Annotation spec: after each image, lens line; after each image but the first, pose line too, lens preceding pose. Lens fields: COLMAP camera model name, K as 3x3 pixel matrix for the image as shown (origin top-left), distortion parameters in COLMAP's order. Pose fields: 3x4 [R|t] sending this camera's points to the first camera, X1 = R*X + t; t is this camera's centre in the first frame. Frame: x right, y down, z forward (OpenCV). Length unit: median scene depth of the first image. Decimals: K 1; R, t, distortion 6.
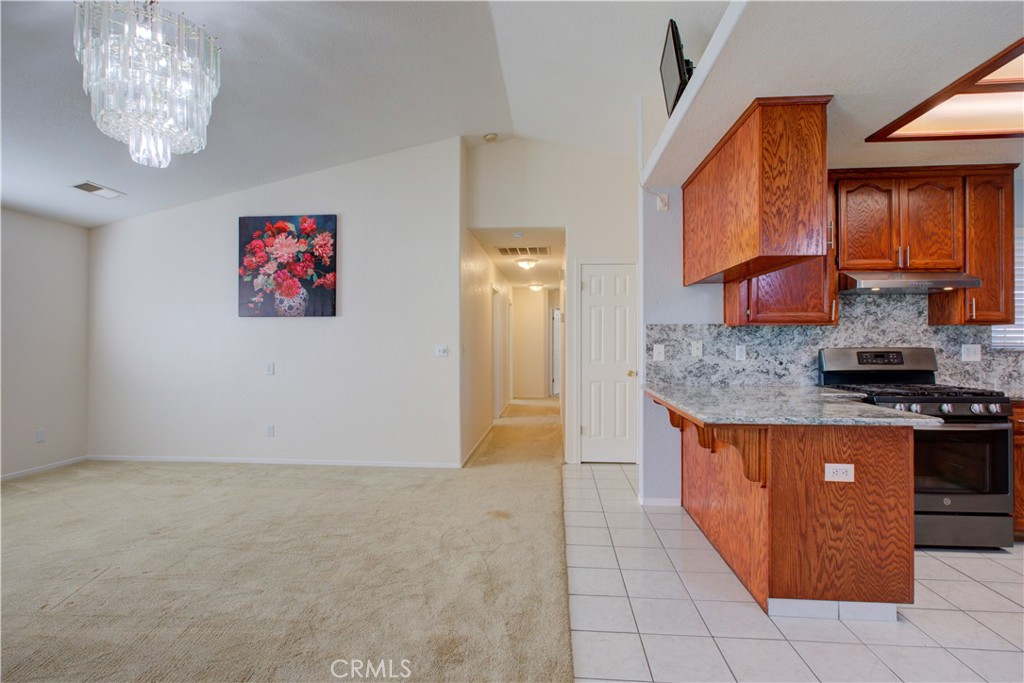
lens RADIAL K [[493.4, 0, 535.0], [0, 493.4, 339.3], [0, 0, 1]] dist [-0.006052, 0.001607]
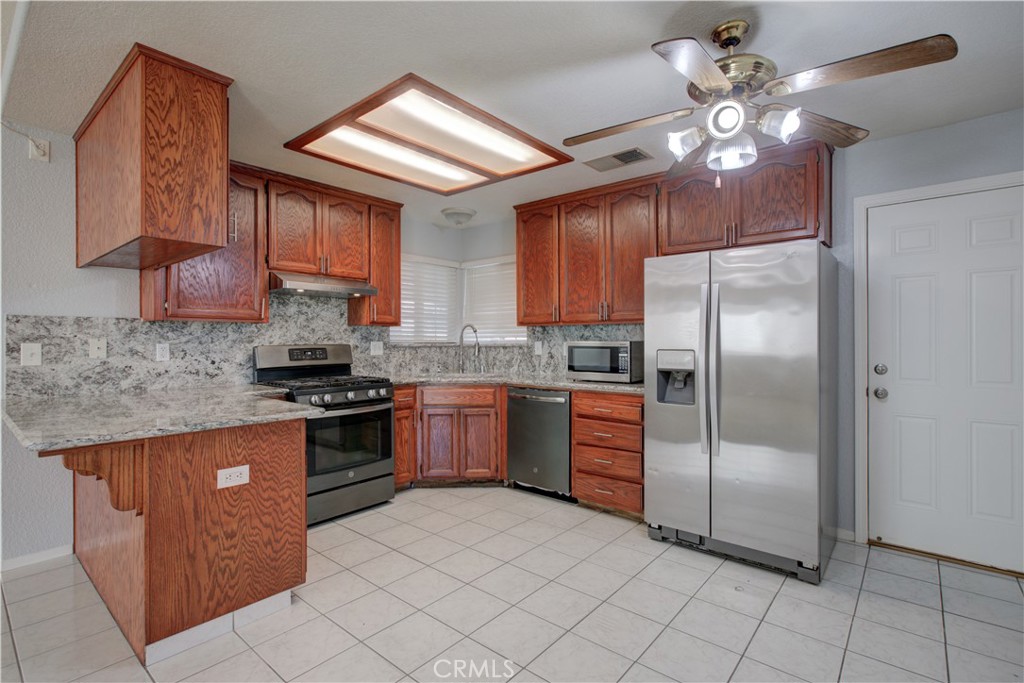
lens RADIAL K [[493.4, 0, 508.9], [0, 493.4, 338.5], [0, 0, 1]] dist [-0.006052, 0.001607]
pose [[0.570793, 0.001251, 0.821093, 0.073548], [-0.003380, 0.999994, 0.000826, 0.000773], [-0.821087, -0.003247, 0.570794, 0.010643]]
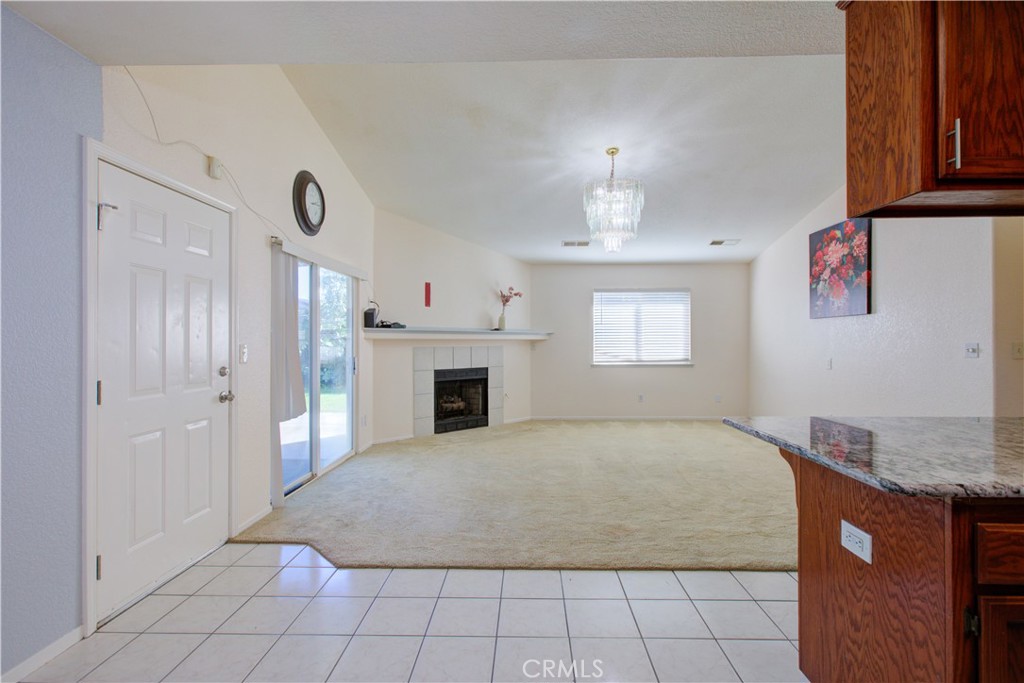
lens RADIAL K [[493.4, 0, 514.9], [0, 493.4, 335.1], [0, 0, 1]] dist [-0.006052, 0.001607]
pose [[0.046639, -0.013737, -0.998817, 0.655642], [0.010874, 0.999853, -0.013243, 0.002552], [0.998853, -0.010244, 0.046782, 0.276319]]
